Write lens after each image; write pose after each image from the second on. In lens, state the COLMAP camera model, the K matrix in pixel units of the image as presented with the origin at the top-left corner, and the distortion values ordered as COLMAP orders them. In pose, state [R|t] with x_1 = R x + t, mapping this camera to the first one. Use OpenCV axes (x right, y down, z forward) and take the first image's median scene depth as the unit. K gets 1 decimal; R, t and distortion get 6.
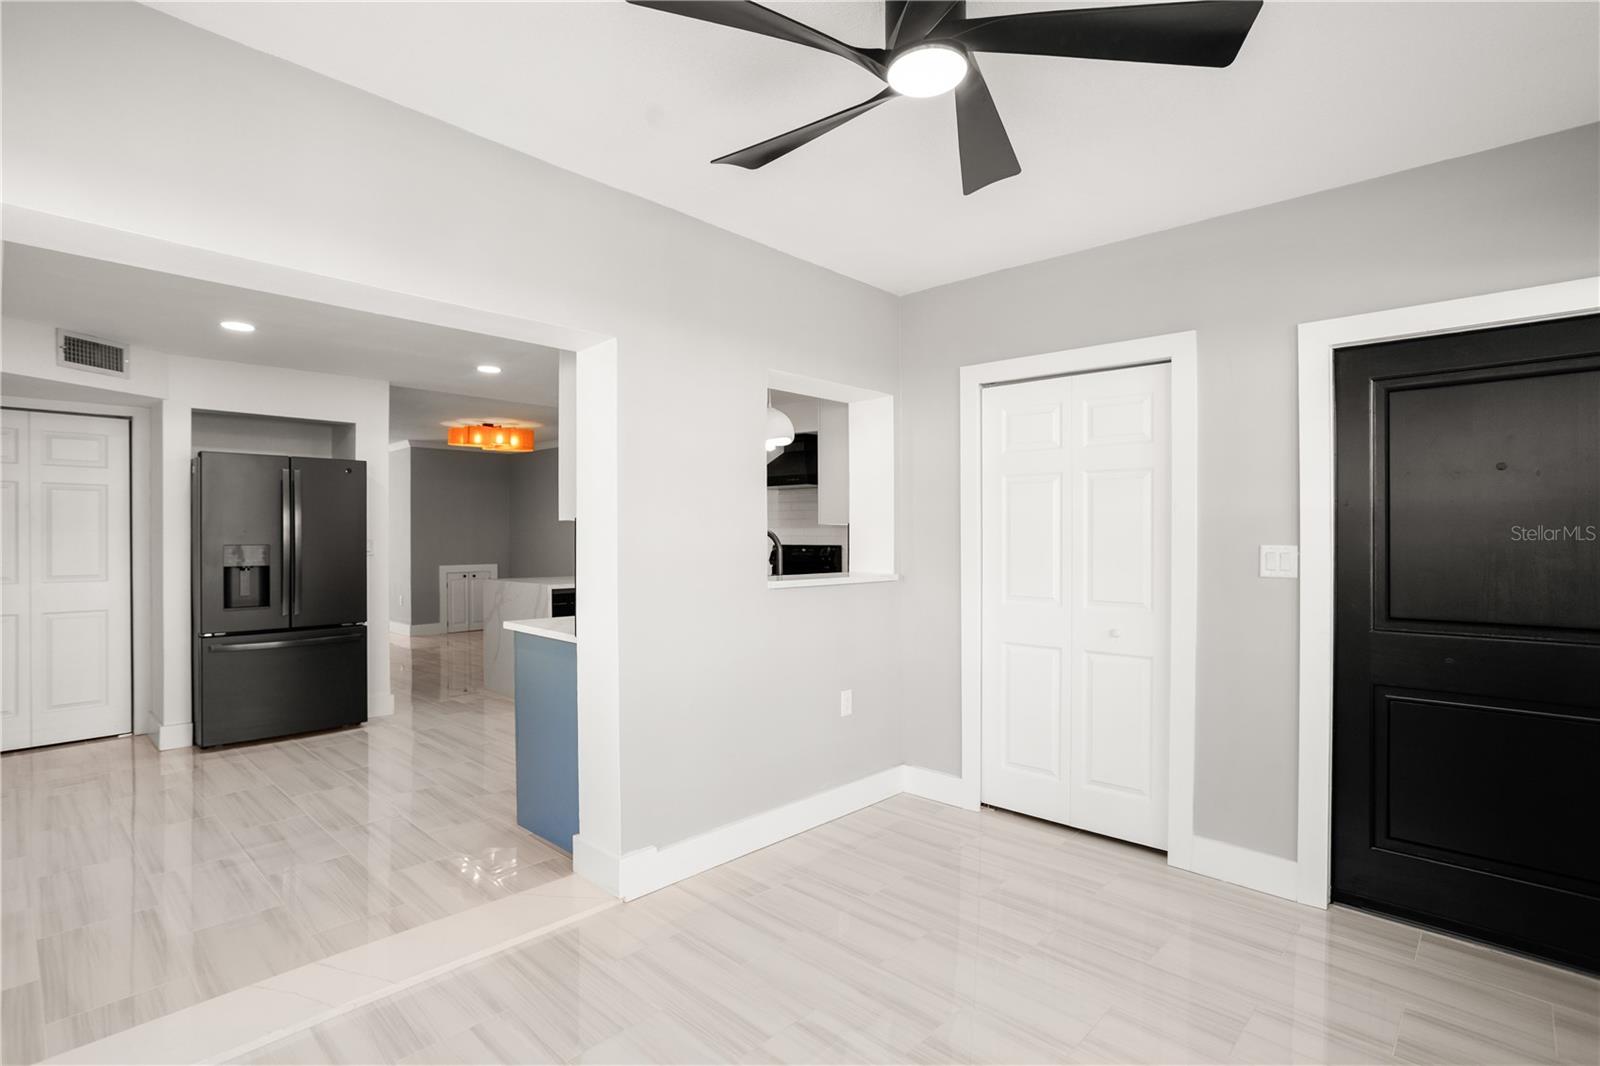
lens RADIAL K [[773.1, 0, 790.2], [0, 773.1, 527.7], [0, 0, 1]] dist [-0.033652, 0.000844]
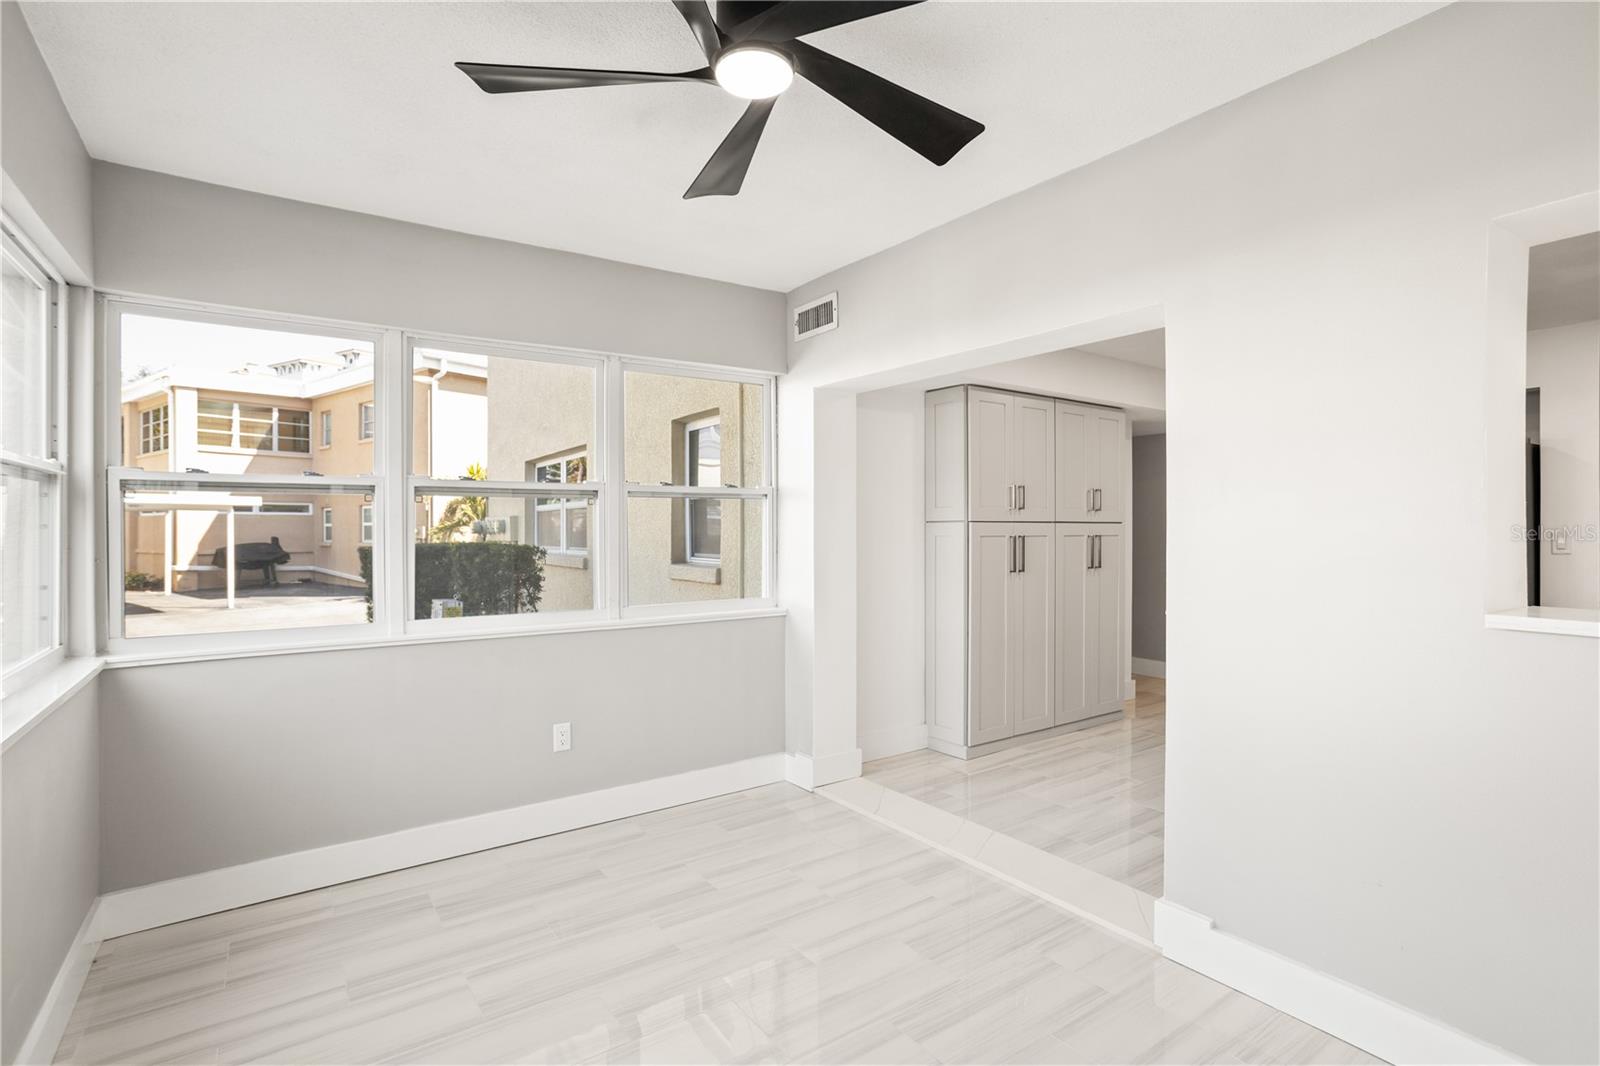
lens RADIAL K [[773.1, 0, 790.2], [0, 773.1, 527.7], [0, 0, 1]] dist [-0.033652, 0.000844]
pose [[-0.182889, 0.008188, -0.983100, 0.382945], [0.002001, 0.999966, 0.007956, -0.000114], [0.983132, -0.000512, -0.182899, 0.405873]]
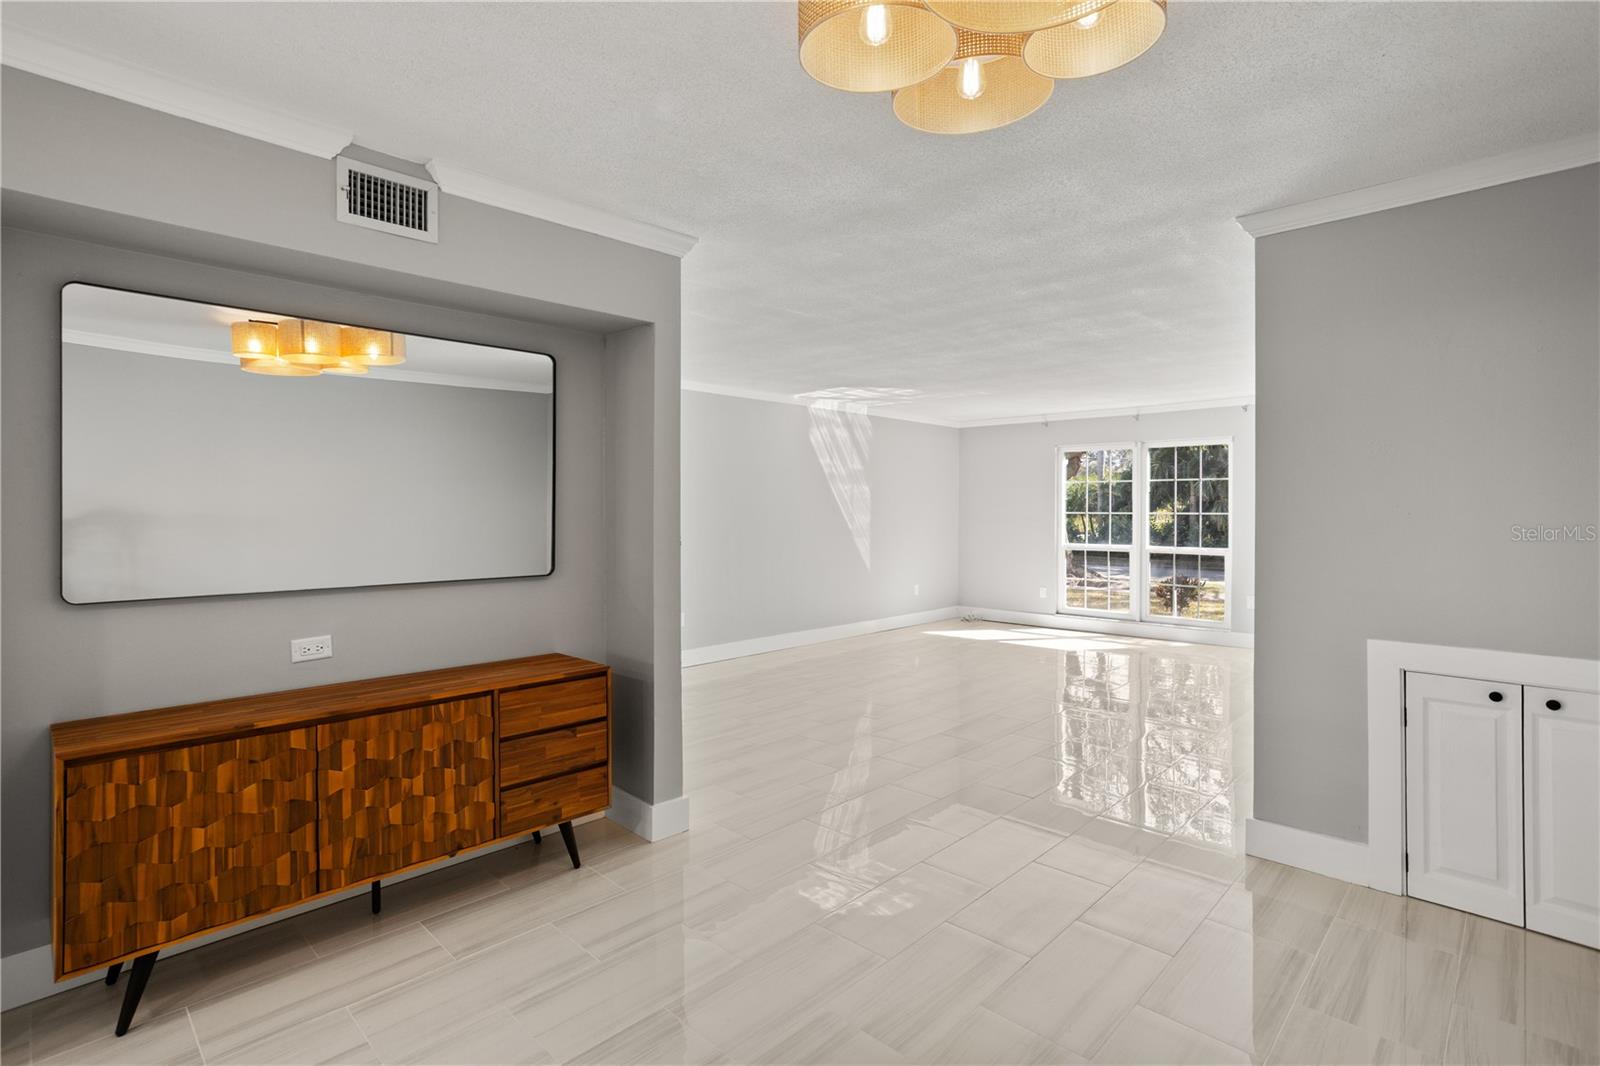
lens RADIAL K [[771.9, 0, 792.1], [0, 771.9, 514.5], [0, 0, 1]] dist [-0.047280, 0.025786]
pose [[-0.031190, 0.008211, -0.999480, -0.350673], [0.002906, 0.999963, 0.008124, 0.002092], [0.999509, -0.002651, -0.031213, 1.521878]]
